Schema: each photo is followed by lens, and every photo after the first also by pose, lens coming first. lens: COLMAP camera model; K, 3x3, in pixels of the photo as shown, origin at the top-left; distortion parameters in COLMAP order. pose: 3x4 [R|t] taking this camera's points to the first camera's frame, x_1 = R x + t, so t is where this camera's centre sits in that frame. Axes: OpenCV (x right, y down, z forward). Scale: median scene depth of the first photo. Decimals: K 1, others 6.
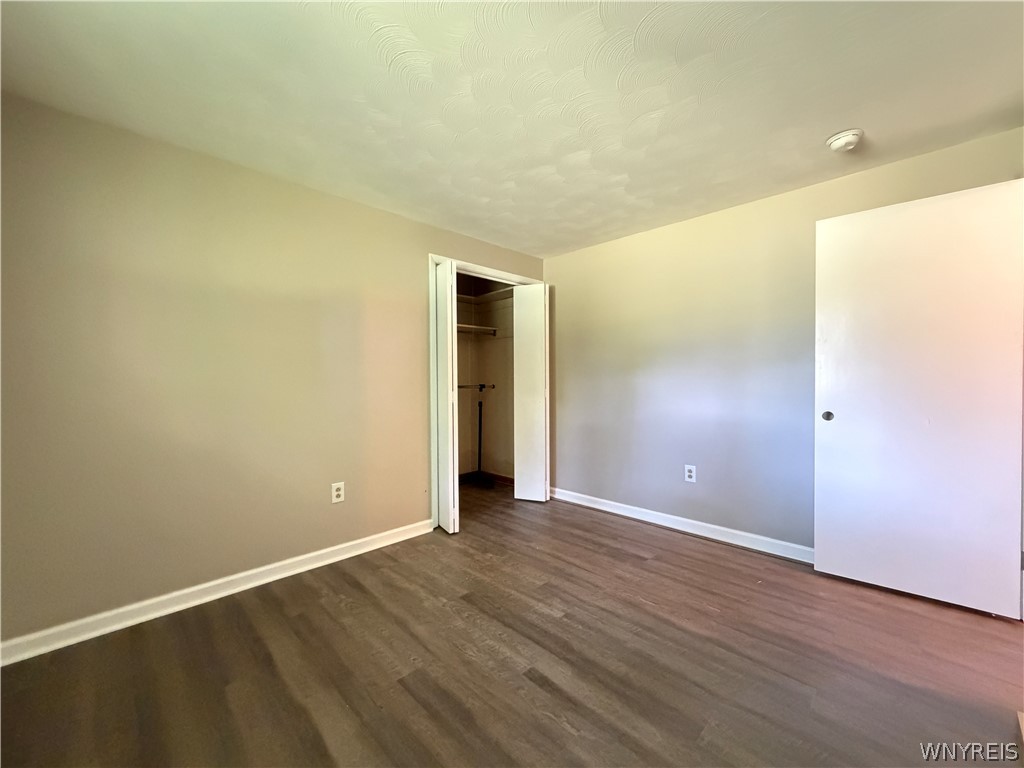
lens RADIAL K [[410.5, 0, 507.2], [0, 410.5, 382.9], [0, 0, 1]] dist [0.000935, 0.000253]
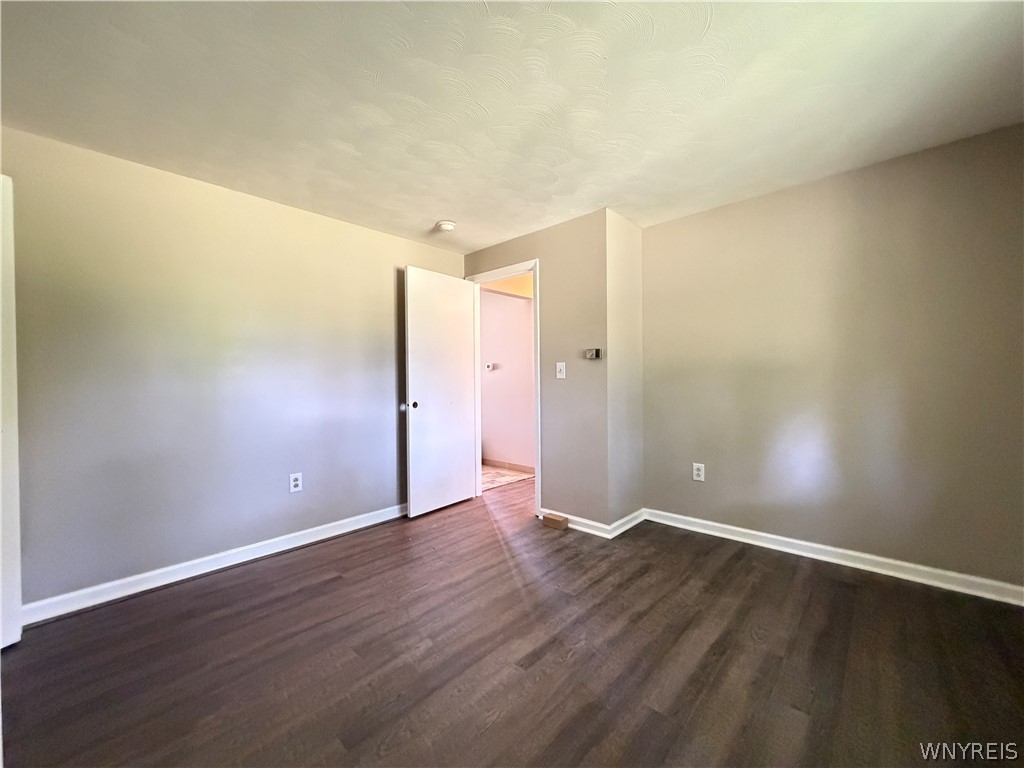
lens RADIAL K [[410.5, 0, 507.2], [0, 410.5, 382.9], [0, 0, 1]] dist [0.000935, 0.000253]
pose [[-0.045031, 0.001362, 0.998985, -0.656582], [0.023579, 0.999722, -0.000300, 0.011928], [-0.998707, 0.023541, -0.045051, 0.742769]]
